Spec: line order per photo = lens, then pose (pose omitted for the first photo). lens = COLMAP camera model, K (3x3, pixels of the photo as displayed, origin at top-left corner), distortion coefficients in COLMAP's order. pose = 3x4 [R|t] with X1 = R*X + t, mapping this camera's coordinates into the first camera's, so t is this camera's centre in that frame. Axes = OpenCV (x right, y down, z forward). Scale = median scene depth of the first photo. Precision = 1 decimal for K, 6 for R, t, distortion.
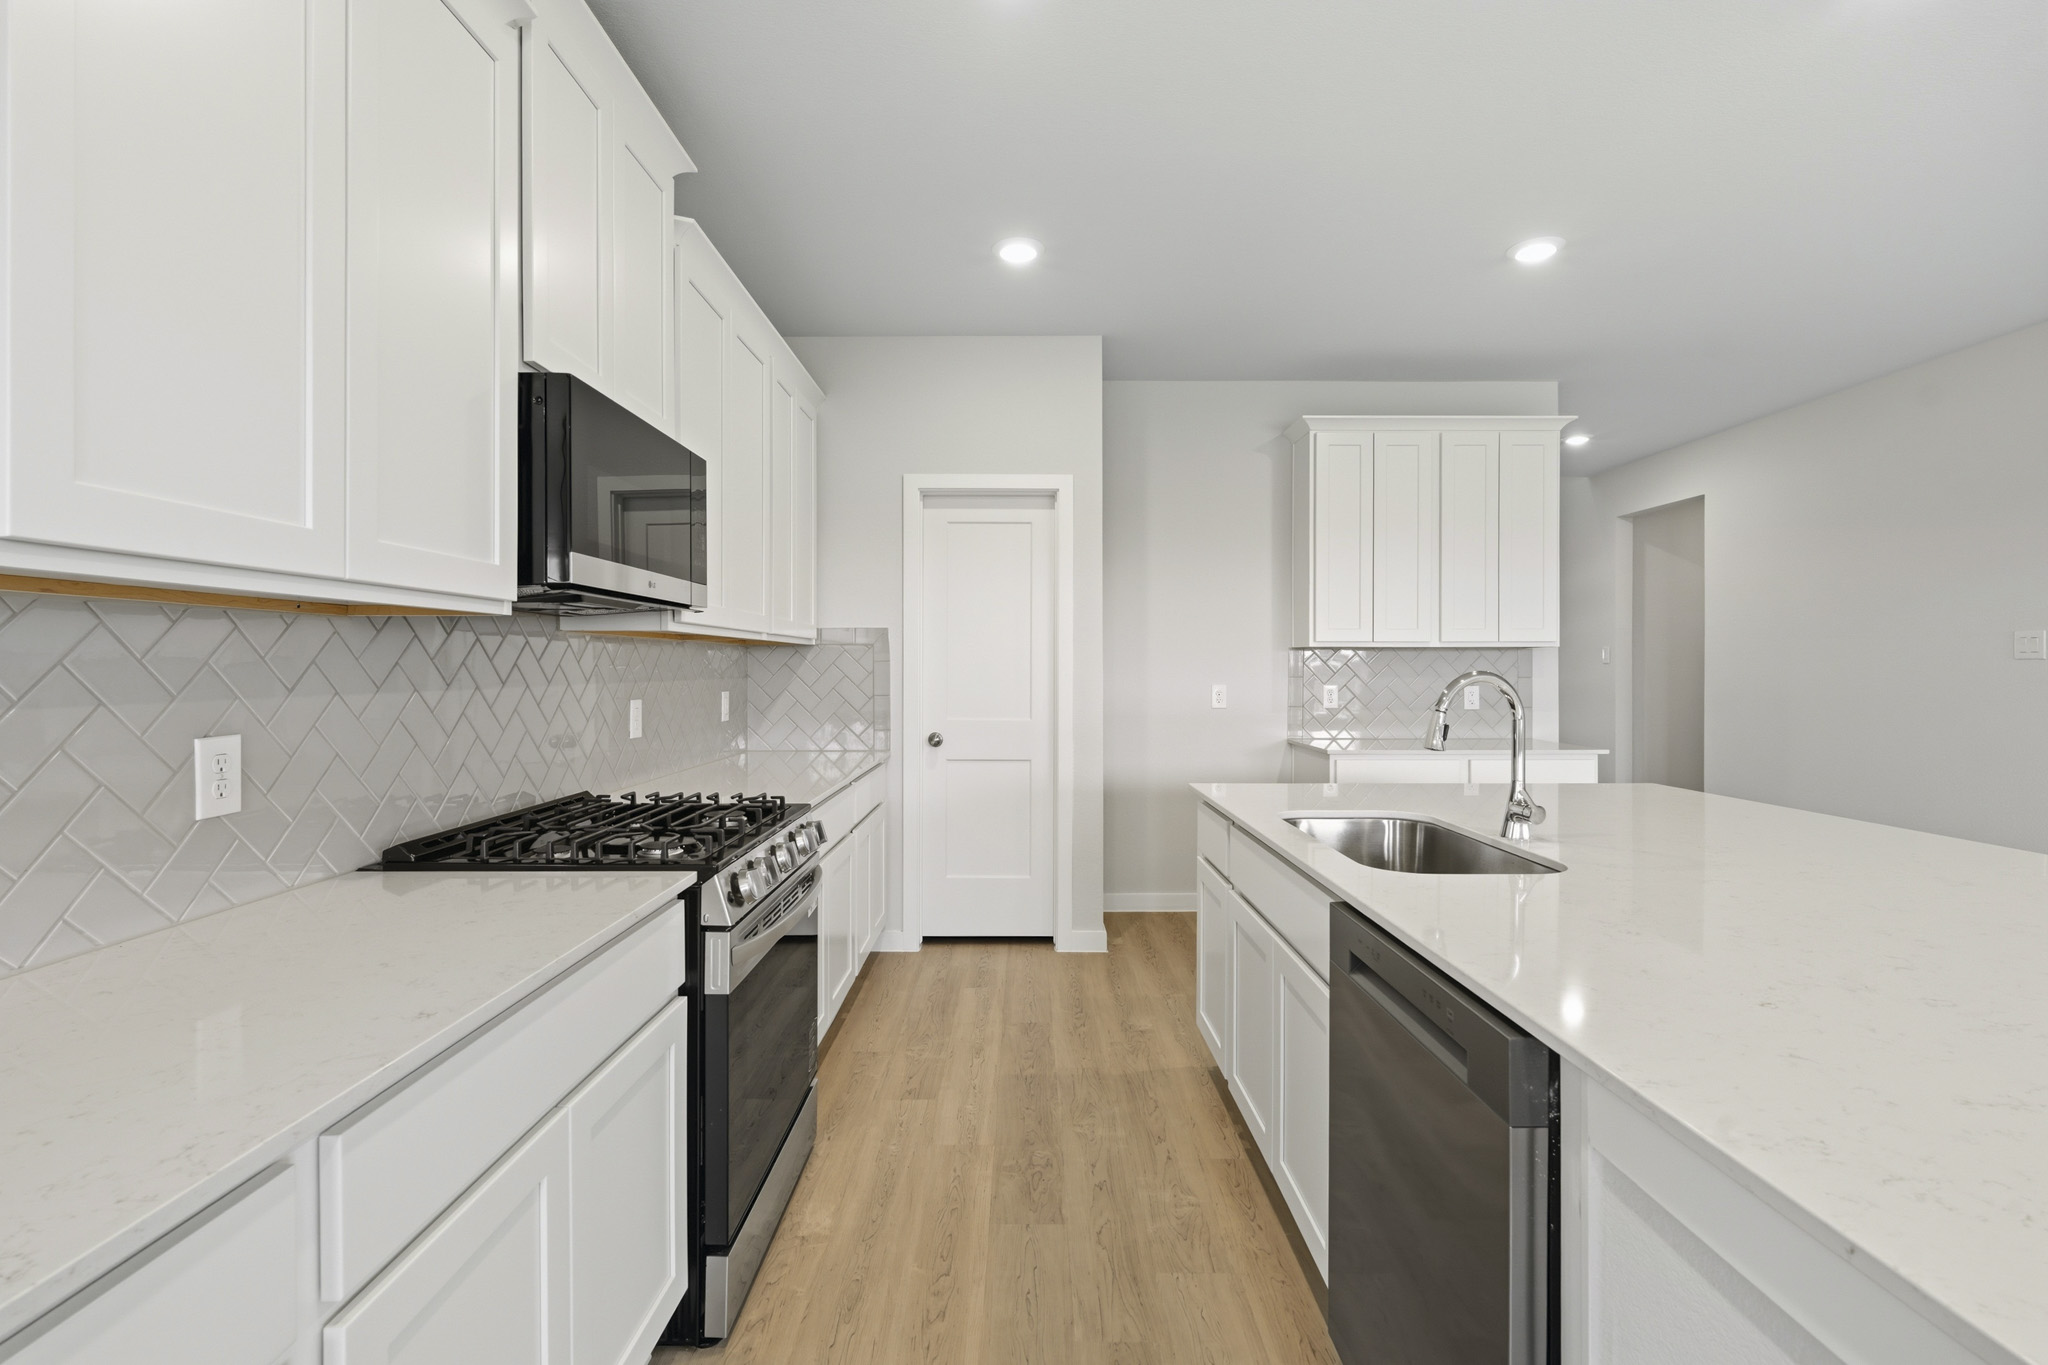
lens RADIAL K [[941.7, 0, 1024.0], [0, 941.7, 660.4], [0, 0, 1]] dist [0.001384, 0.000190]
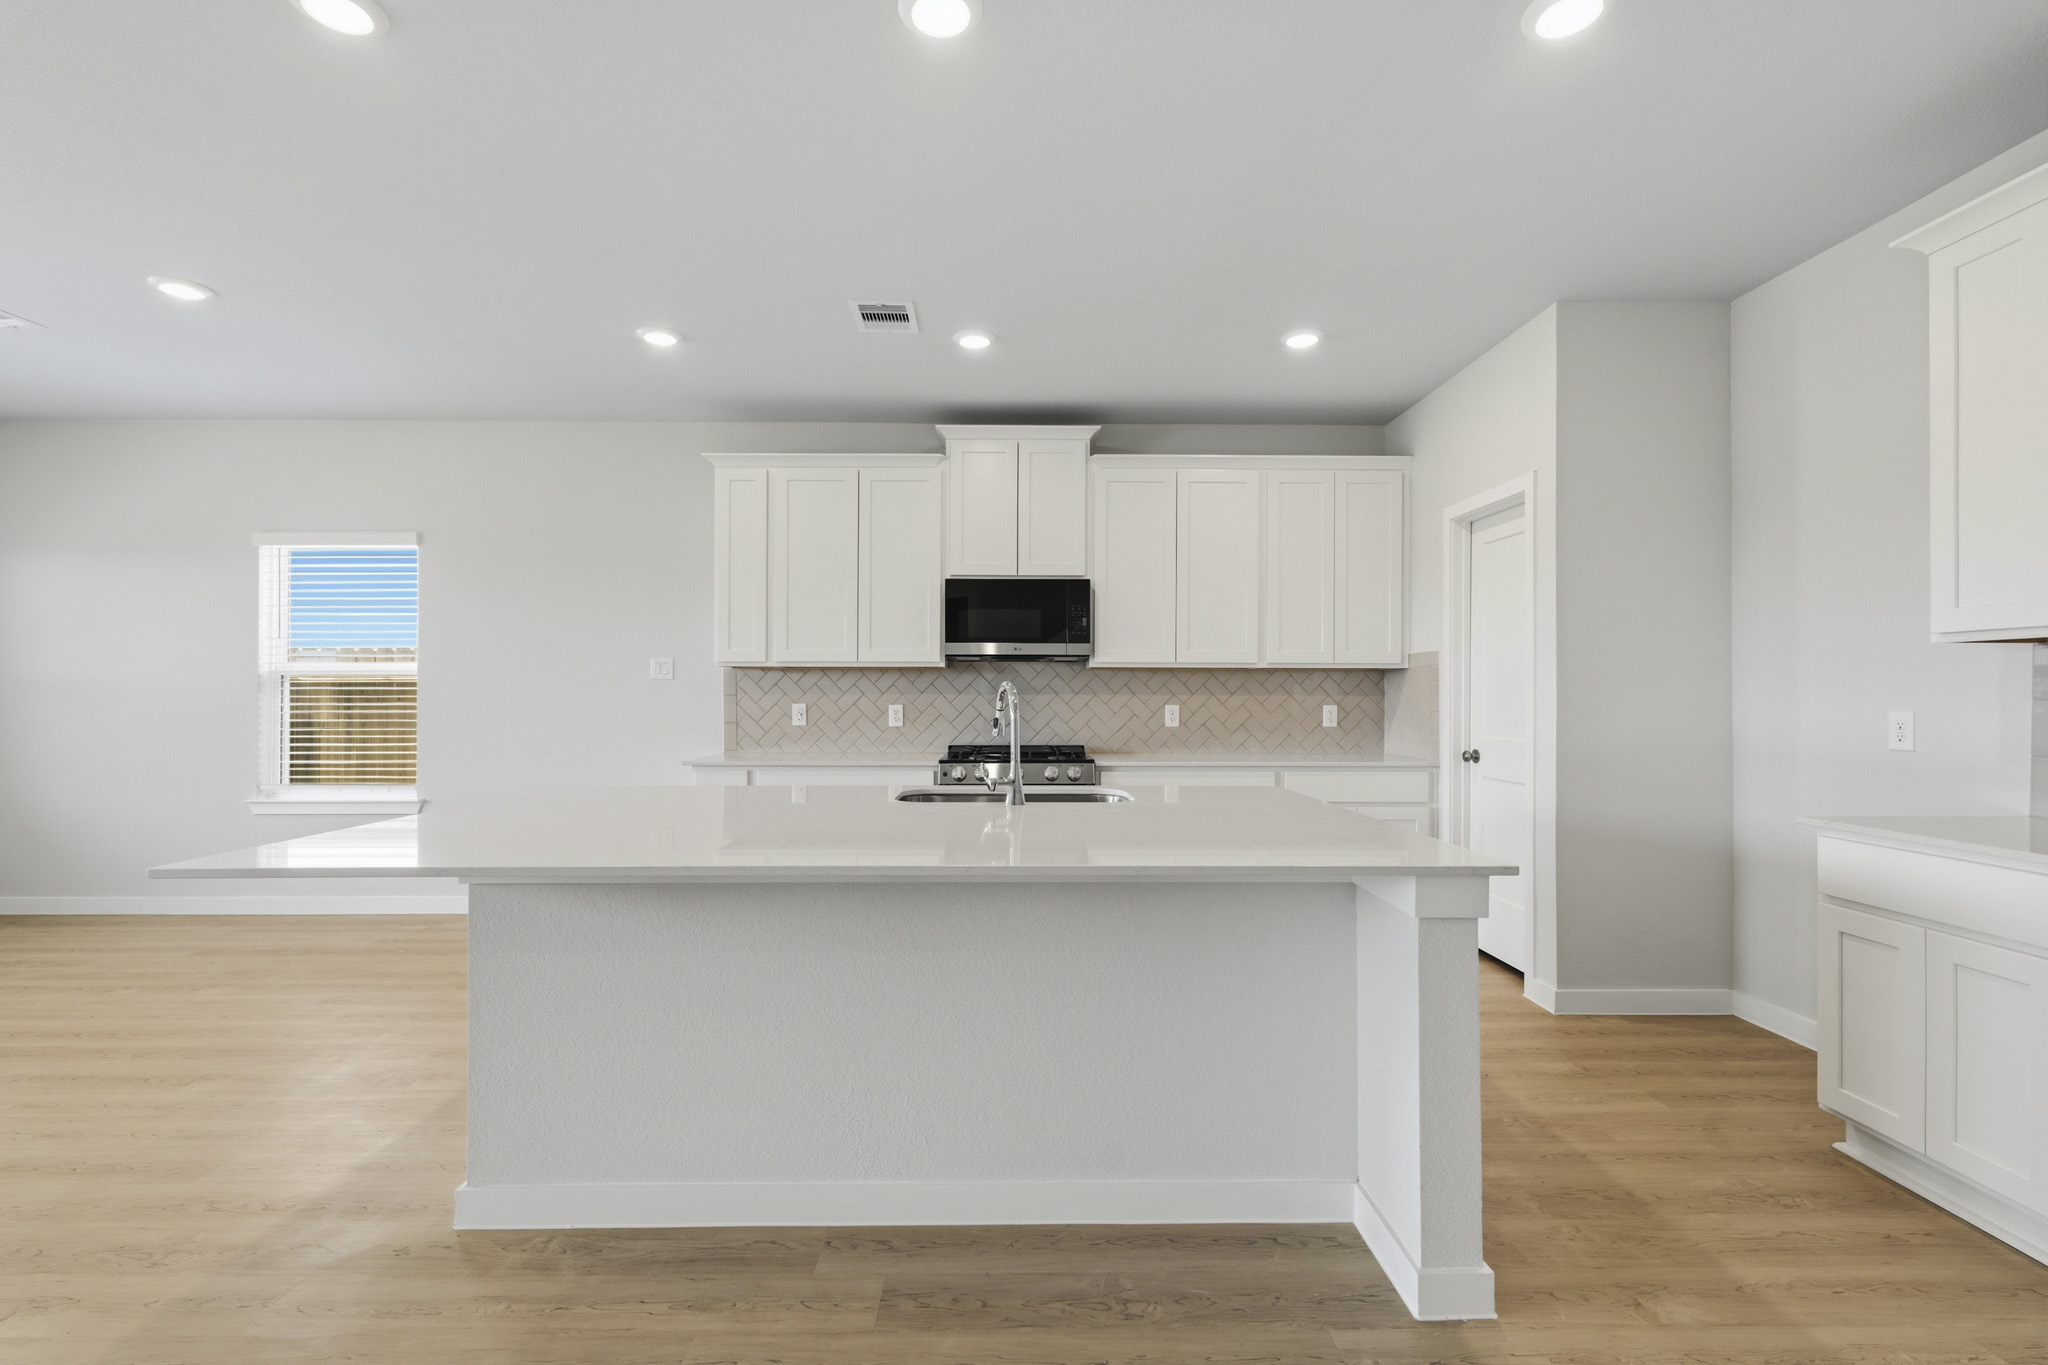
lens RADIAL K [[895.9, 0, 1025.4], [0, 895.9, 695.8], [0, 0, 1]] dist [0.000261, 0.000226]
pose [[0.012090, 0.003957, -0.999919, 0.908604], [0.004947, 0.999980, 0.004017, 0.012054], [0.999915, -0.004996, 0.012071, 0.507381]]
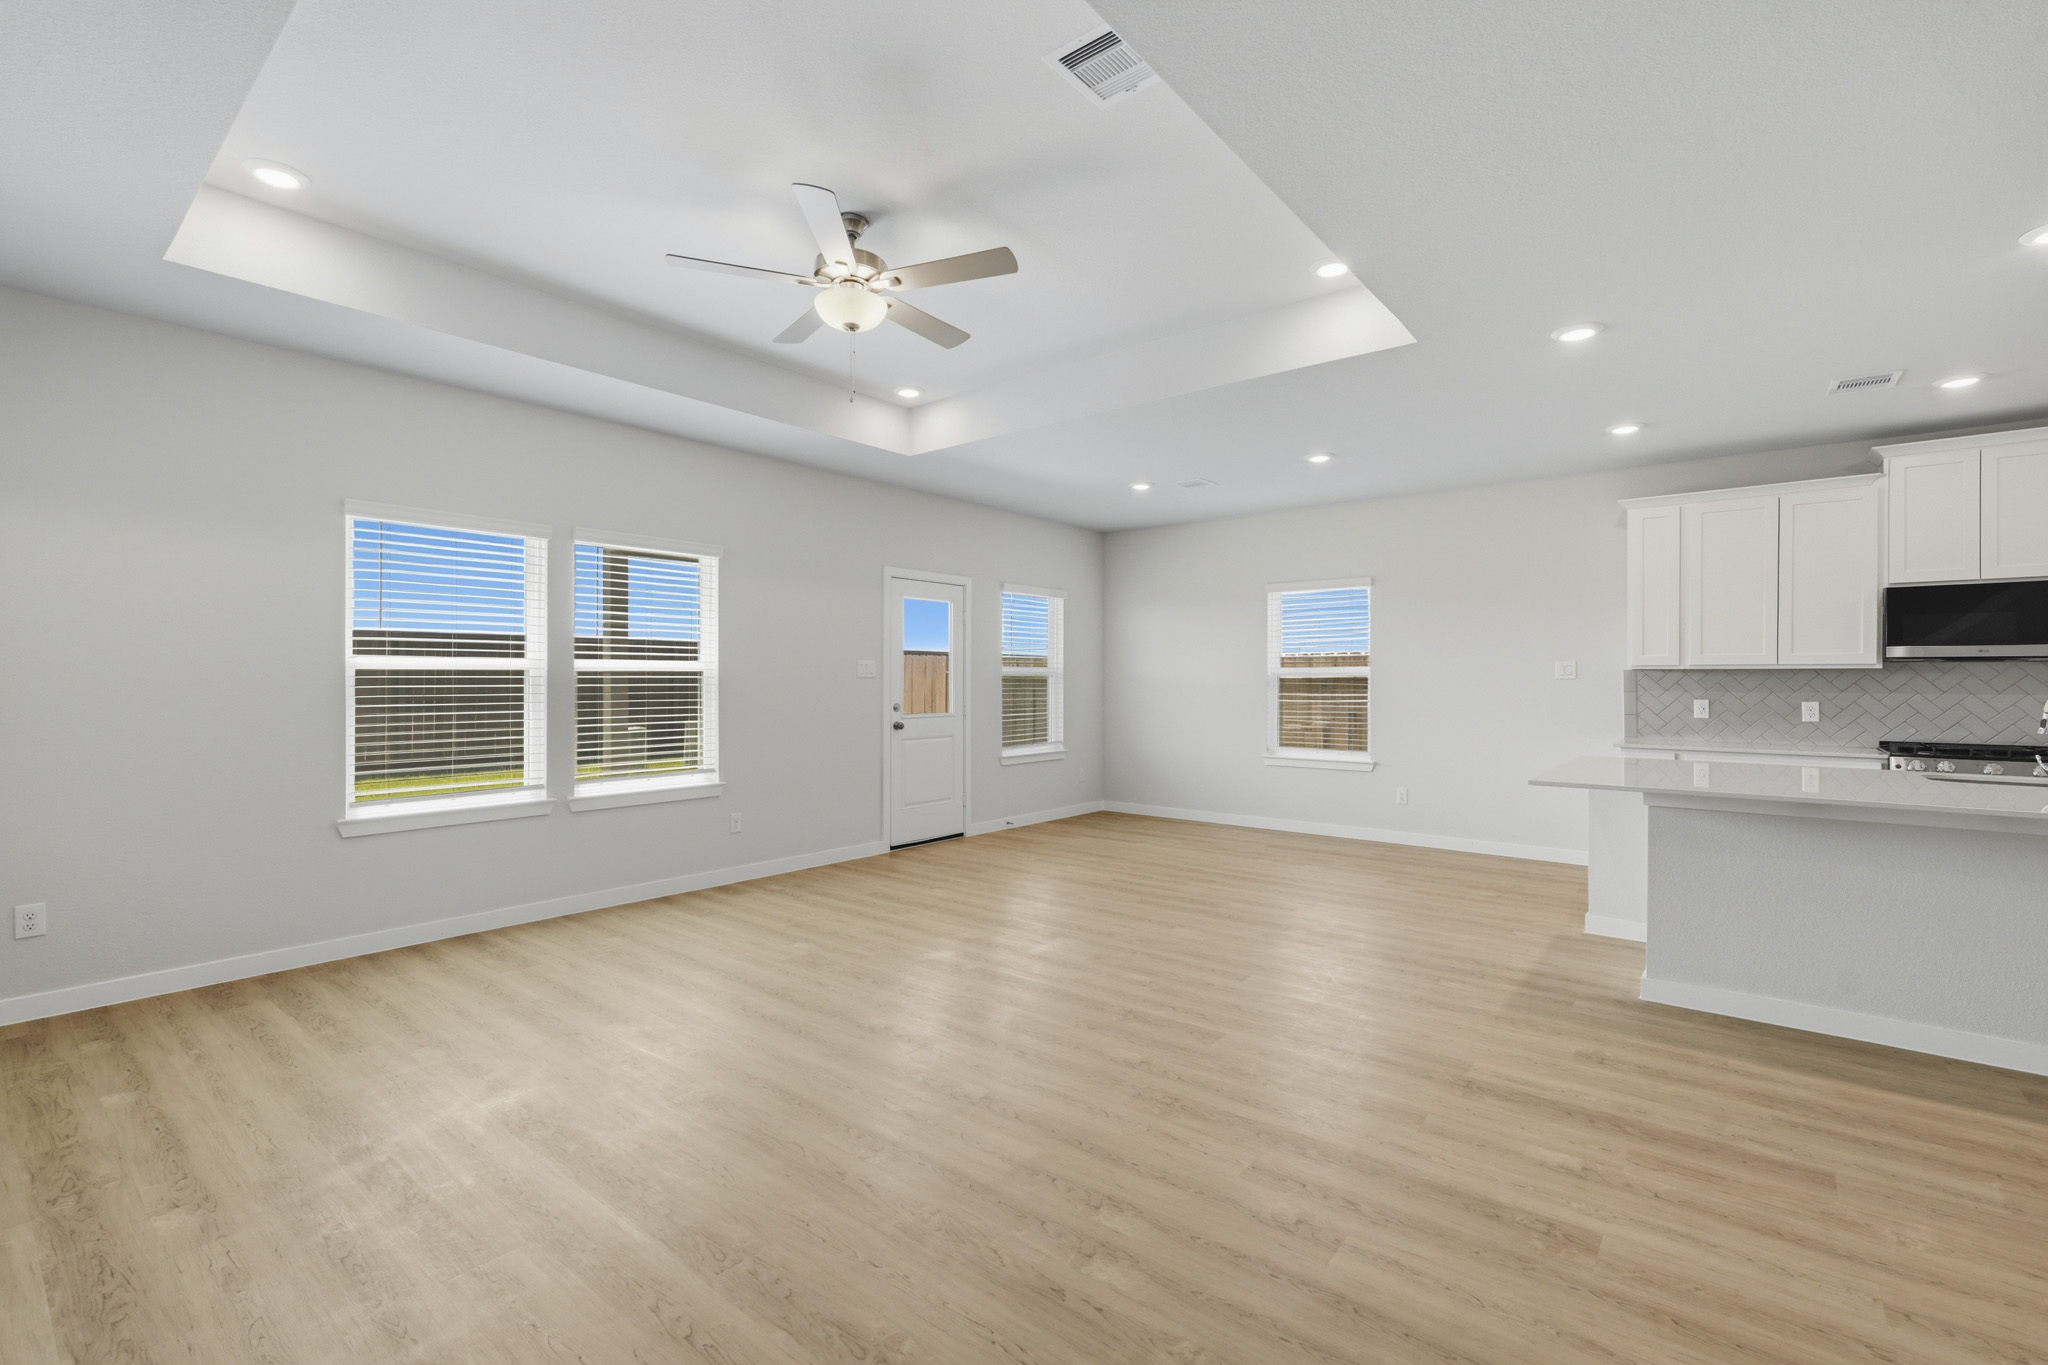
lens RADIAL K [[896.2, 0, 1024.0], [0, 896.2, 682.5], [0, 0, 1]] dist [-0.000467, 0.000332]
pose [[-0.630121, 0.001924, -0.776494, 1.470512], [0.002635, 0.999996, 0.000340, -0.004482], [0.776492, -0.001832, -0.630124, 0.279005]]
